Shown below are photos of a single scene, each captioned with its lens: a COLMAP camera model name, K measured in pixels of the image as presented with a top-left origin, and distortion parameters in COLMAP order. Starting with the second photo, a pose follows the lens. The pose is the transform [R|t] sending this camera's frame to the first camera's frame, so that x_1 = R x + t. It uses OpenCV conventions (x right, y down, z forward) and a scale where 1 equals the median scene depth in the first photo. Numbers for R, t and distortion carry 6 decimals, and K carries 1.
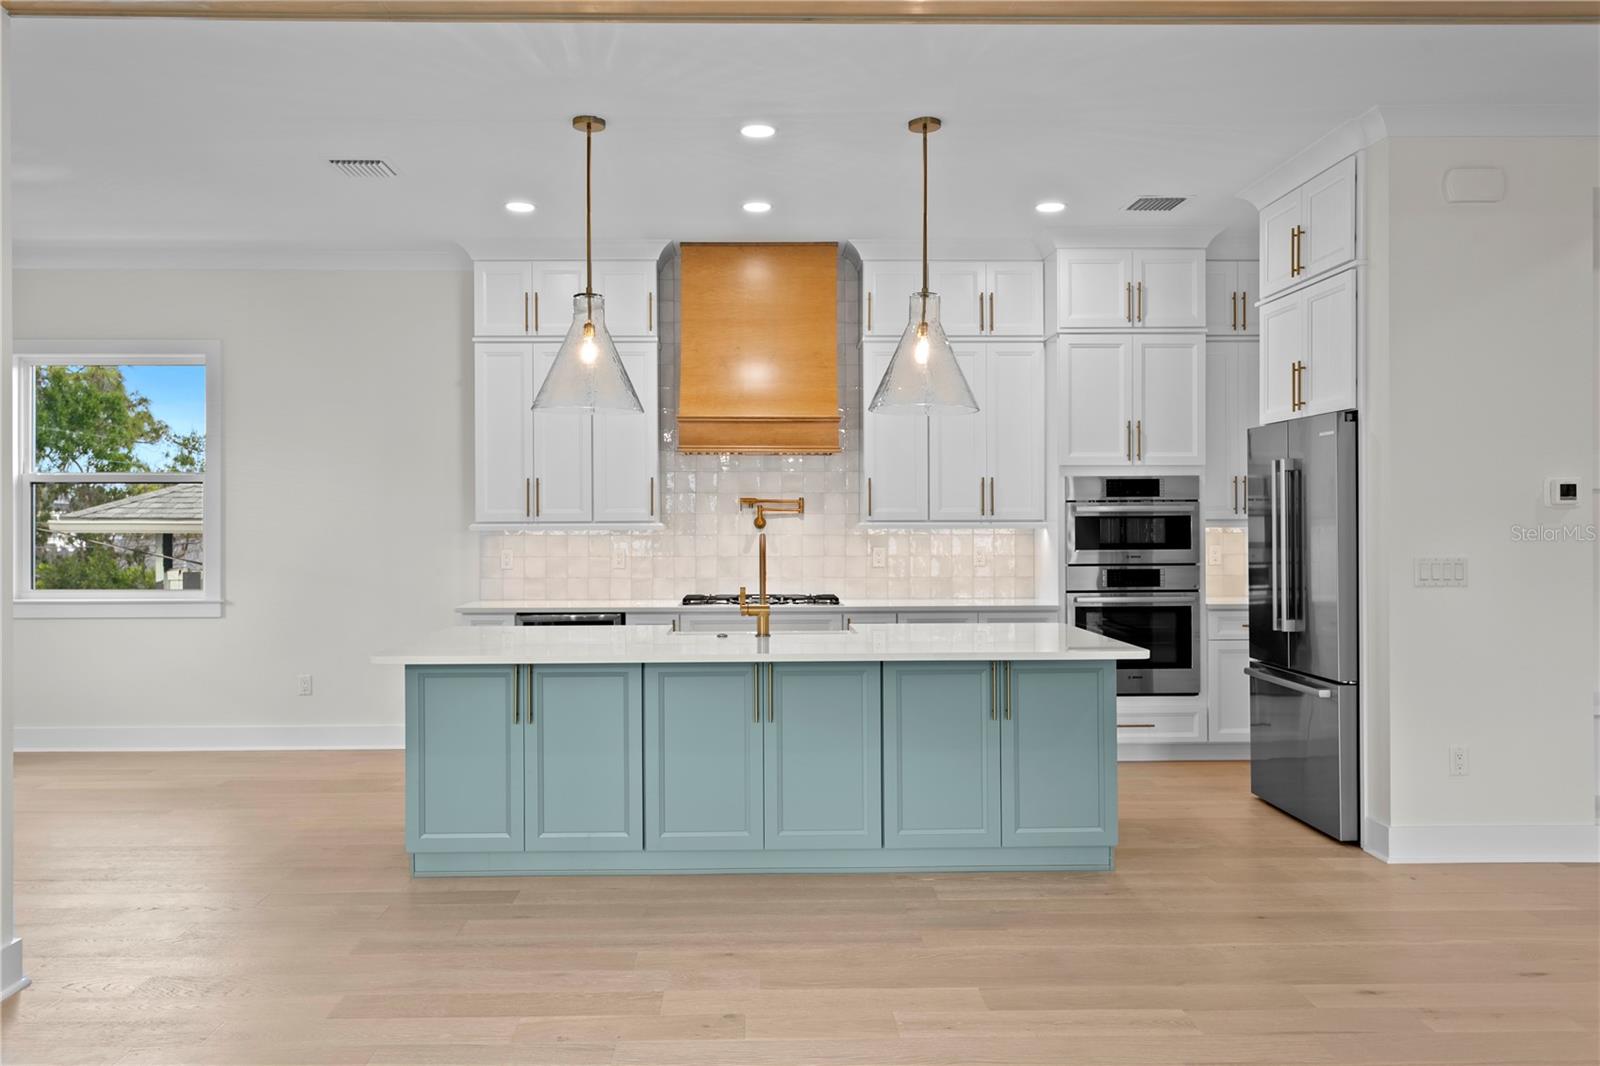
lens RADIAL K [[1222.2, 0, 786.7], [0, 1222.2, 523.3], [0, 0, 1]] dist [0.010771, 0.000091]
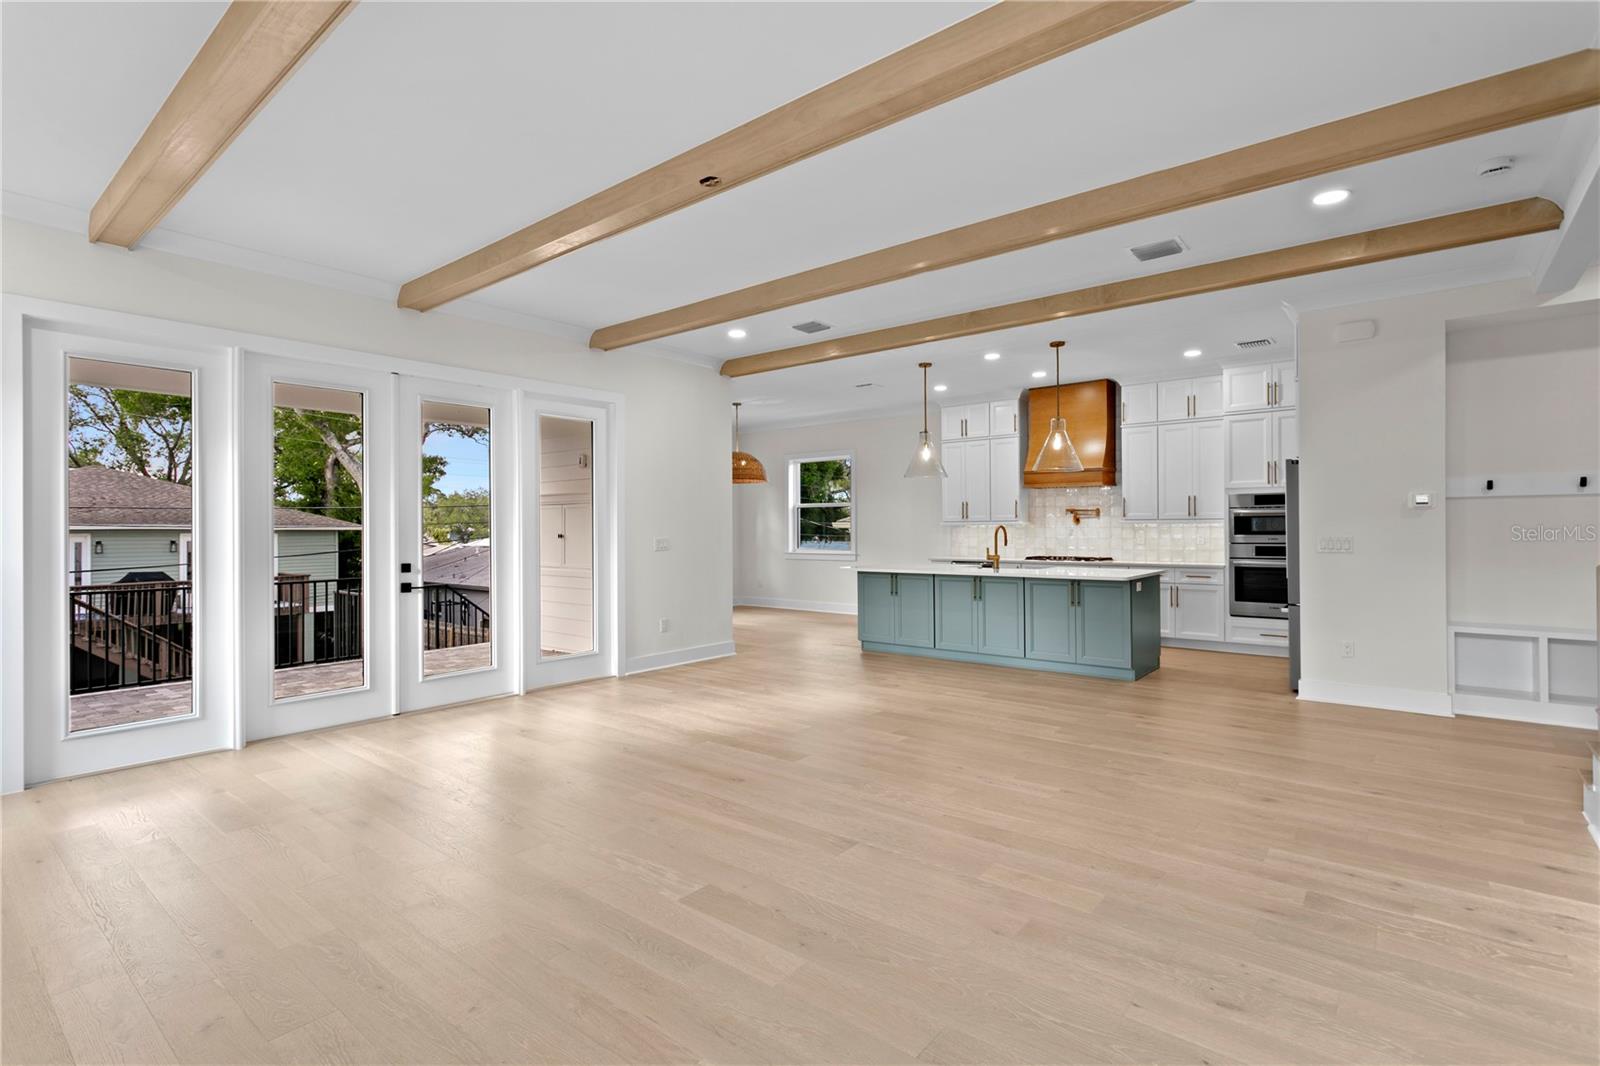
lens RADIAL K [[759.7, 0, 777.6], [0, 759.7, 523.9], [0, 0, 1]] dist [0.000543, 0.003895]
pose [[0.747285, -0.004117, -0.664491, 0.469919], [0.002106, 0.999990, -0.003827, 0.008306], [0.664500, 0.001460, 0.747287, -0.278821]]
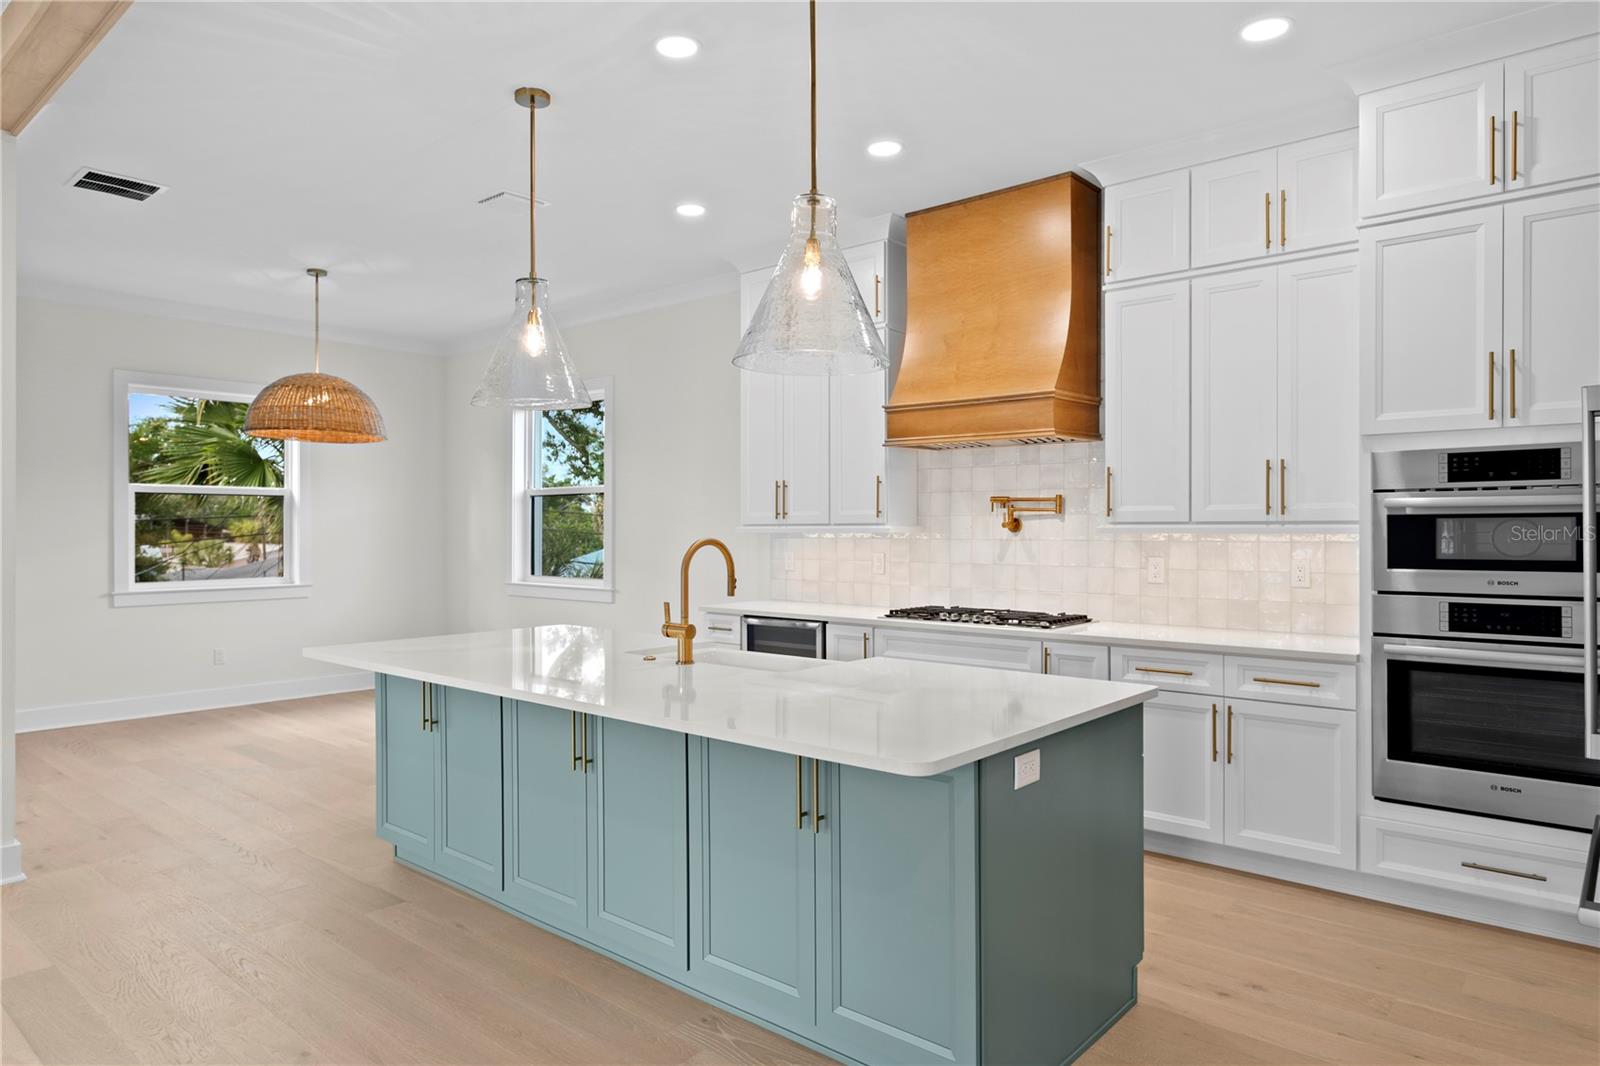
lens RADIAL K [[994.8, 0, 774.3], [0, 994.8, 527.8], [0, 0, 1]] dist [-0.004800, 0.011080]
pose [[0.729759, 0.001751, -0.683703, 0.349821], [-0.001914, 0.999998, 0.000518, 0.001263], [0.683702, 0.000931, 0.729761, 0.406786]]
